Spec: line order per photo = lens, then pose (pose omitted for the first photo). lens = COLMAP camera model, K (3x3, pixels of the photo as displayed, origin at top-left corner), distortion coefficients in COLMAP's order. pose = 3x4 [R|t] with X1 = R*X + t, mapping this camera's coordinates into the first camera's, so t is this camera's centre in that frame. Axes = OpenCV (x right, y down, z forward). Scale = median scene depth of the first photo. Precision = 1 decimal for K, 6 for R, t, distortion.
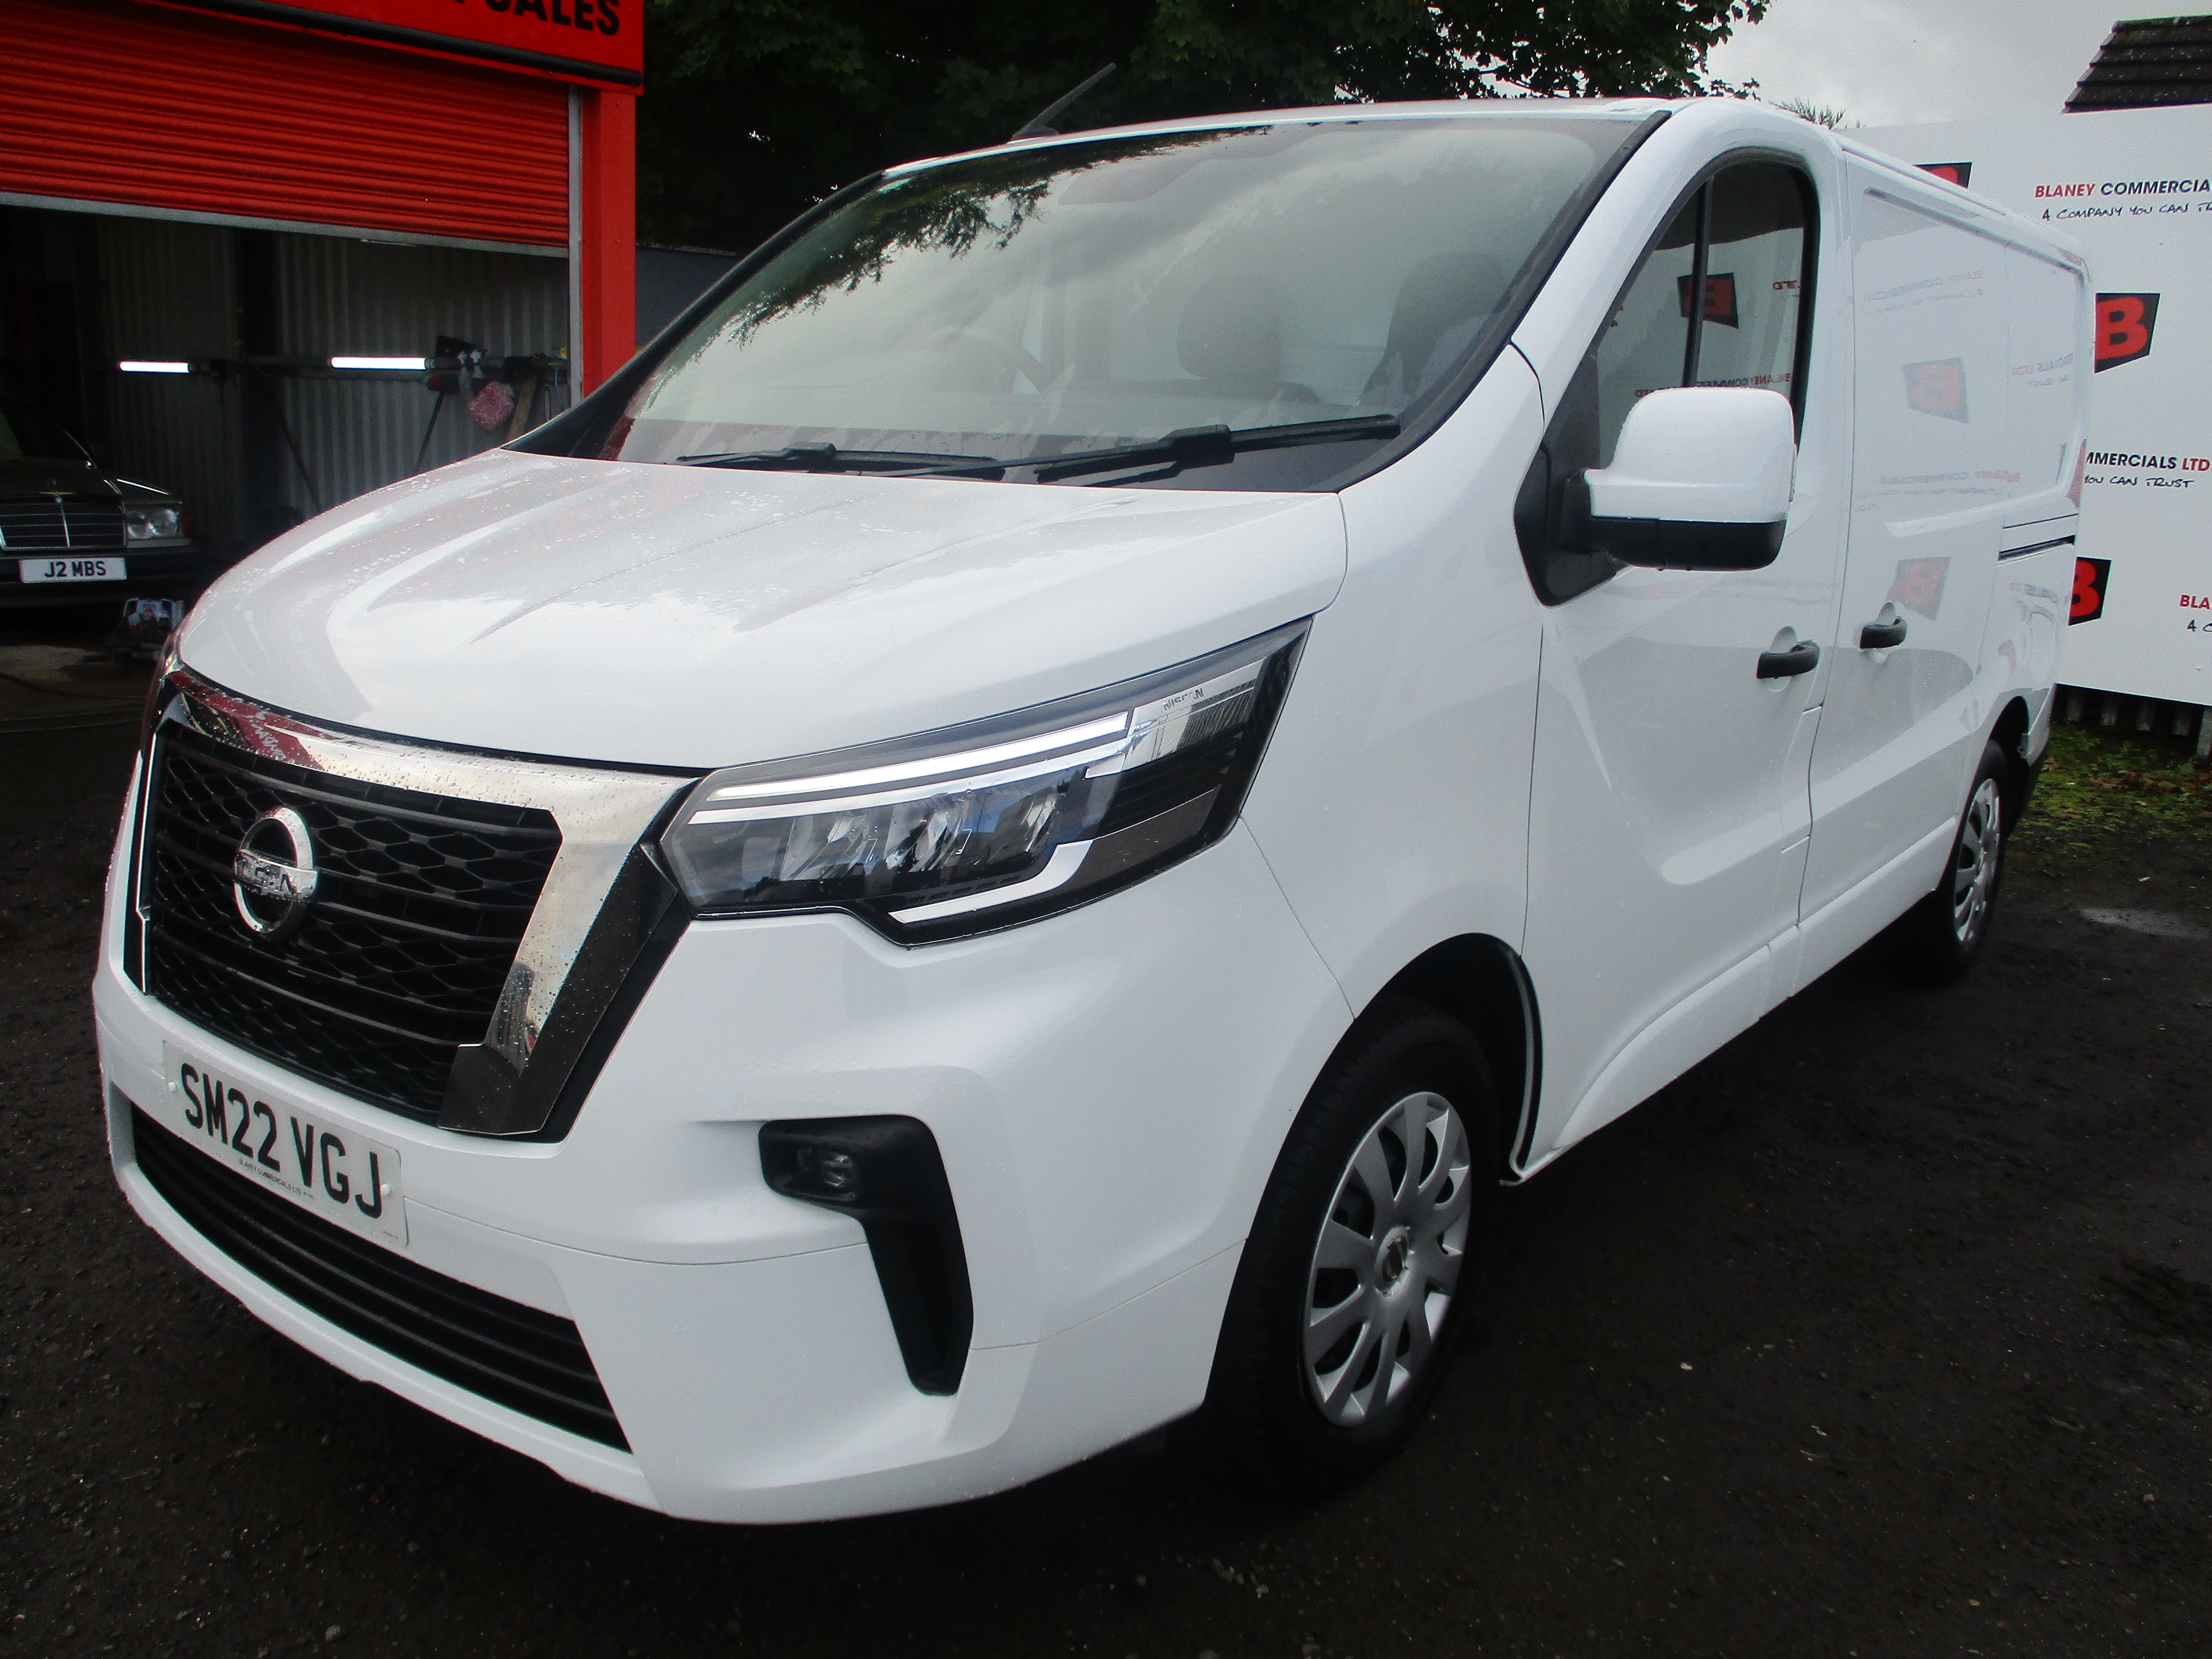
lens RADIAL K [[1807.2, 0, 1098.0], [0, 1807.2, 838.6], [0, 0, 1]] dist [0.003102, 0.002190]
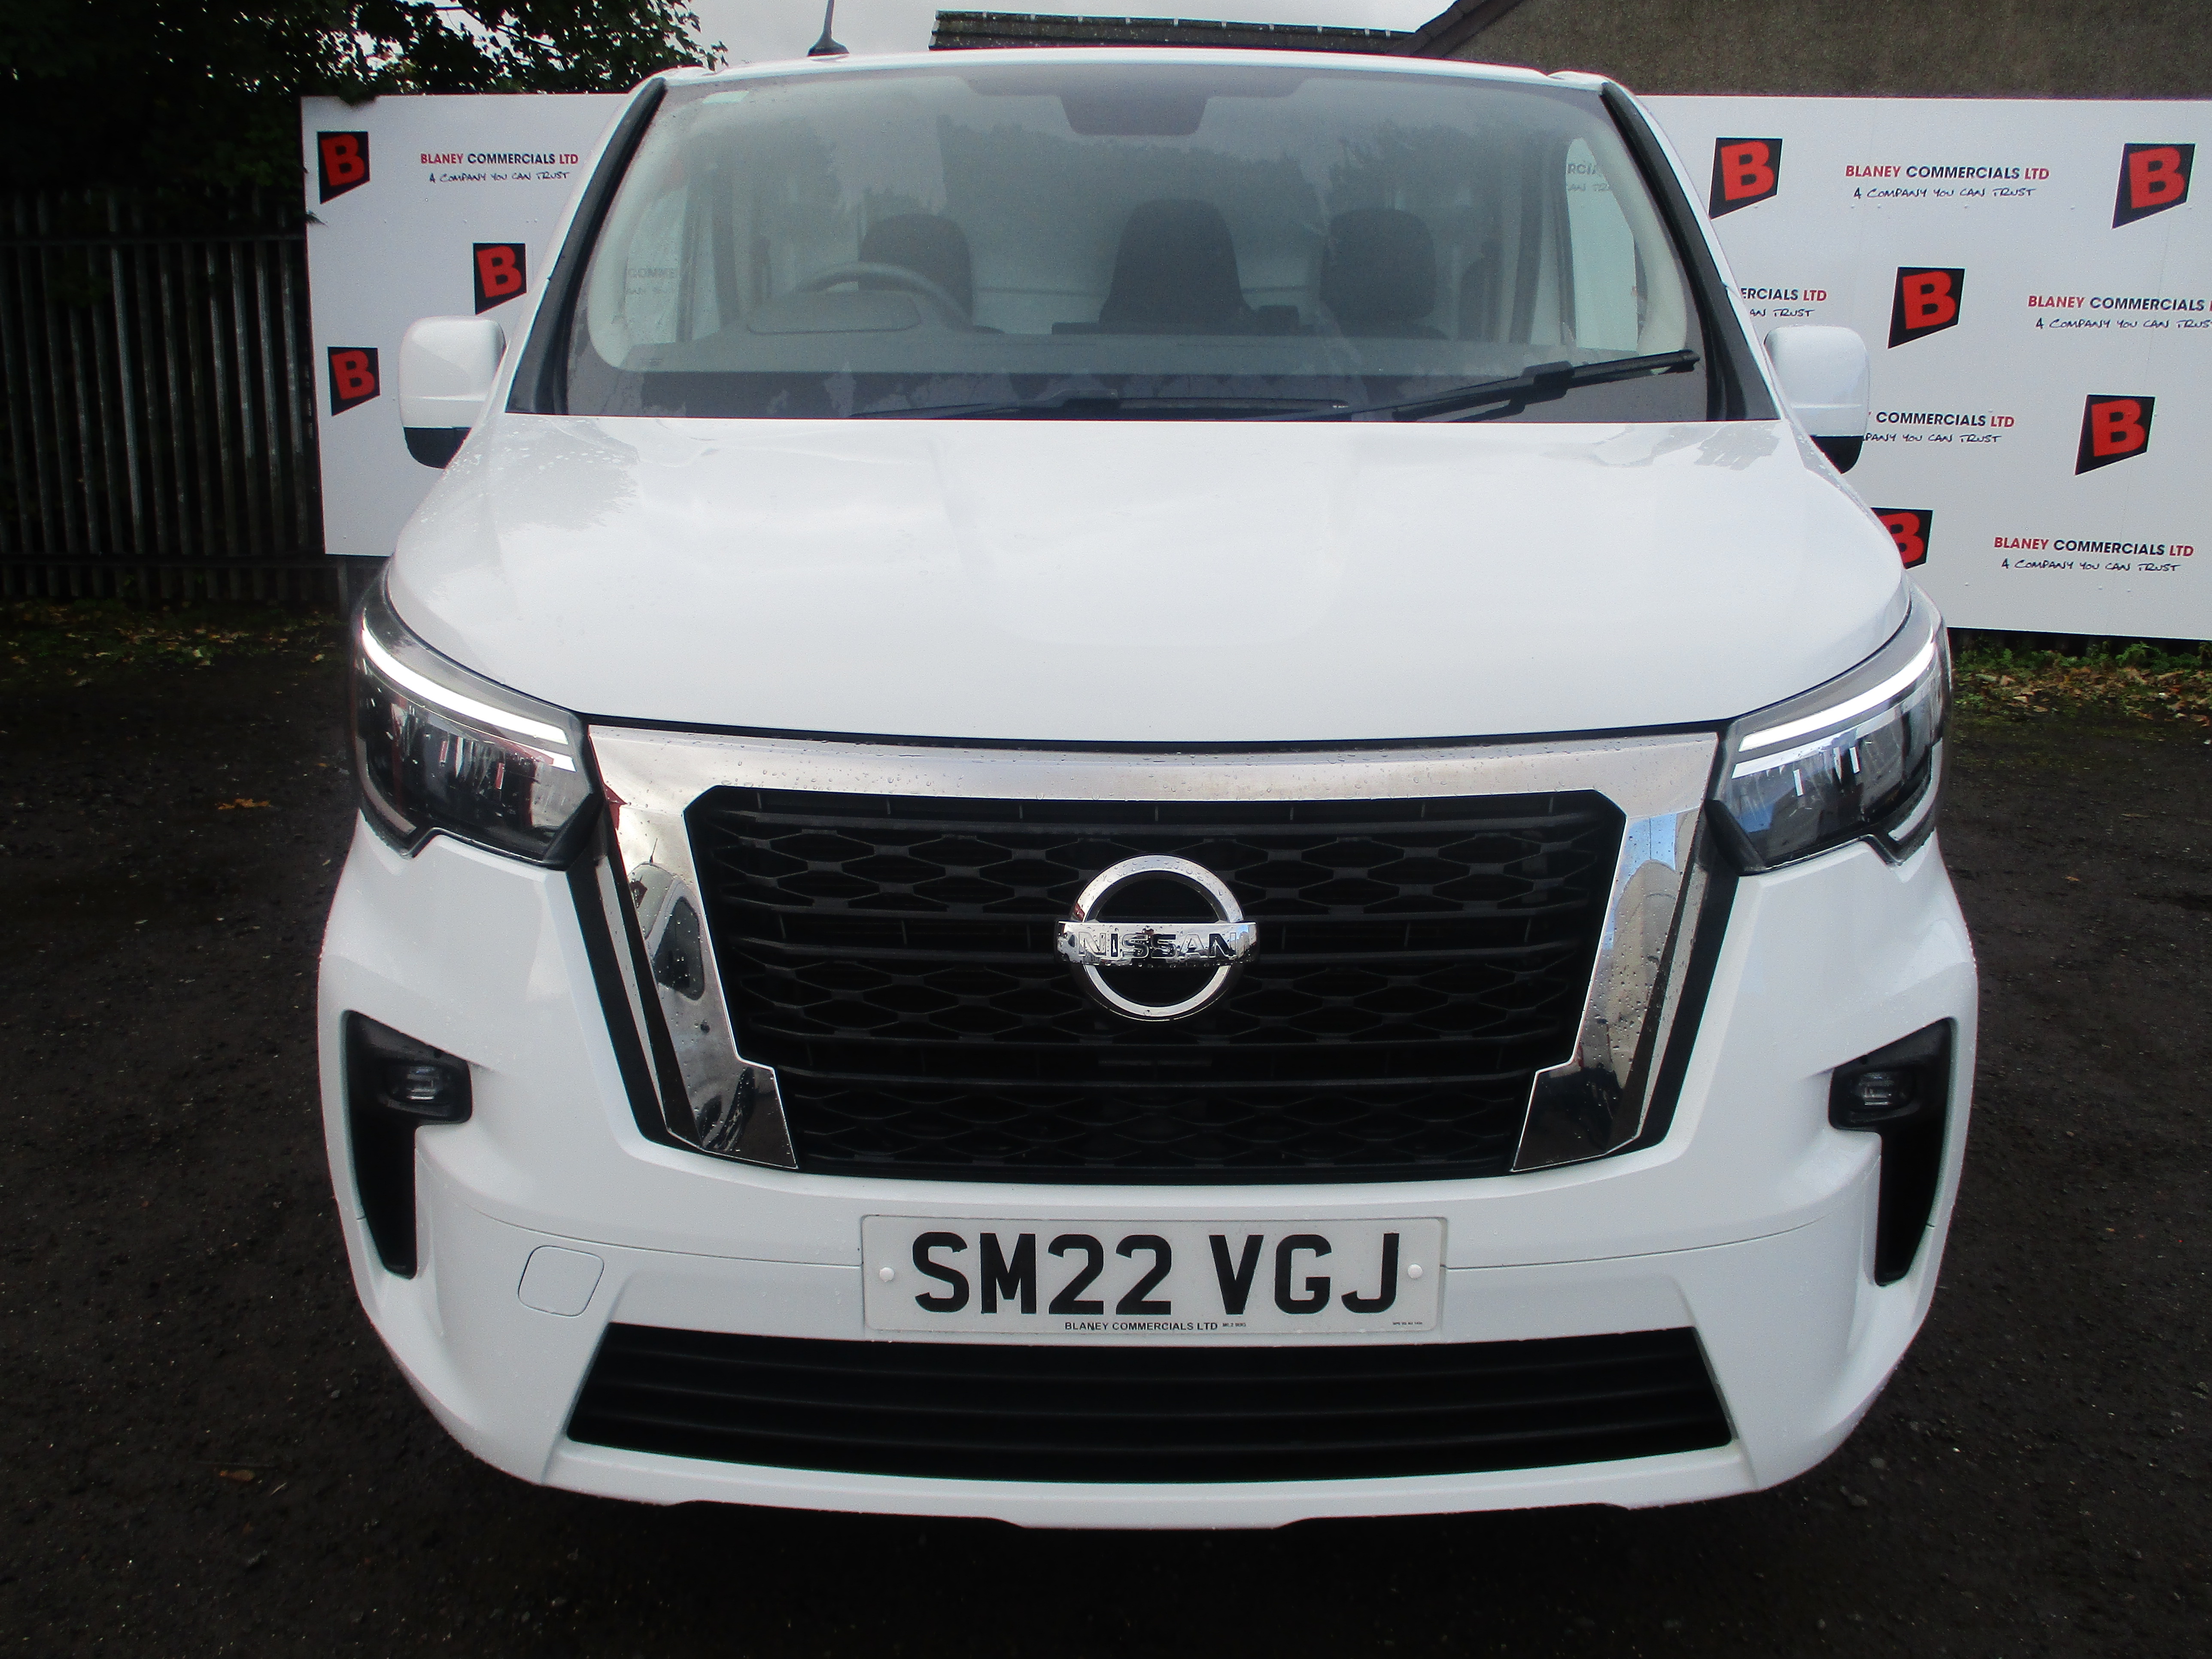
lens RADIAL K [[1807.2, 0, 1098.0], [0, 1807.2, 838.6], [0, 0, 1]] dist [0.003102, 0.002190]
pose [[0.788714, -0.165714, 0.592004, -0.934108], [0.153784, 0.985551, 0.070992, -0.084461], [-0.595214, 0.035048, 0.802802, 0.382877]]
